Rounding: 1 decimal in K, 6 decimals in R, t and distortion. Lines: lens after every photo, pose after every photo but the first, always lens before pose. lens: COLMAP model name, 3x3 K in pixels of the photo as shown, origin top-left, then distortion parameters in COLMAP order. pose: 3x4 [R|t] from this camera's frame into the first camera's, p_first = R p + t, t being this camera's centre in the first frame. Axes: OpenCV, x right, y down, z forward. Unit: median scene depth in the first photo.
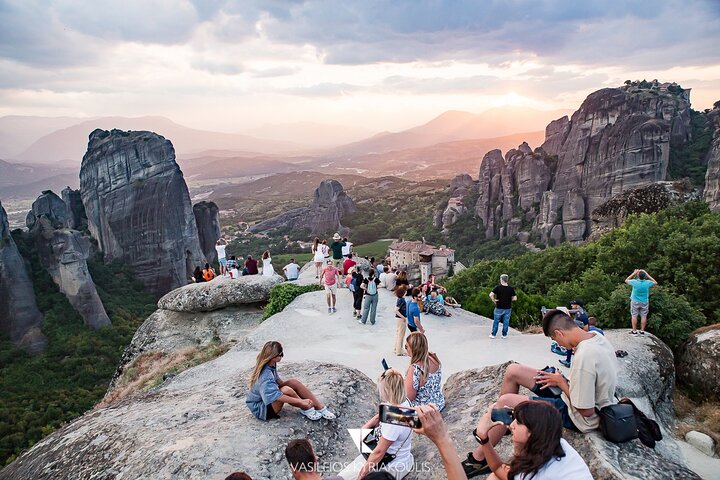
lens RADIAL K [[470.5, 0, 376.5], [0, 470.5, 231.1], [0, 0, 1]] dist [-0.052044, 0.000970]
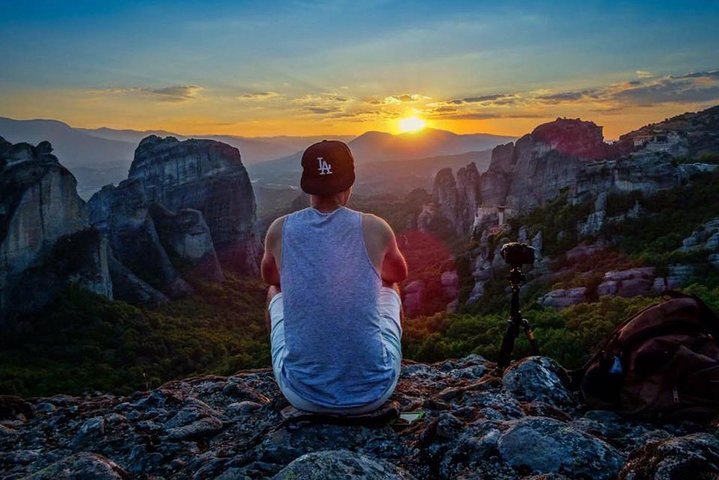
lens RADIAL K [[509.9, 0, 359.5], [0, 509.9, 240.0], [0, 0, 1]] dist [-0.065181, -0.001379]
pose [[0.985394, 0.011237, 0.169922, -0.285850], [-0.004912, 0.999281, -0.037596, 0.090453], [-0.170222, 0.036212, 0.984740, -0.347463]]
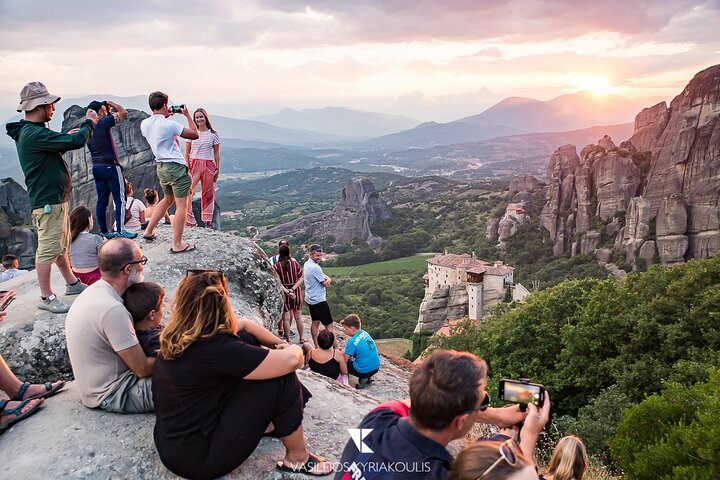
lens RADIAL K [[569.1, 0, 382.6], [0, 569.1, 240.6], [0, 0, 1]] dist [-0.011455, -0.005960]
pose [[0.997725, 0.031031, -0.059851, 0.003688], [-0.031307, 0.999503, -0.003682, 0.002719], [0.059707, 0.005548, 0.998201, 0.030958]]
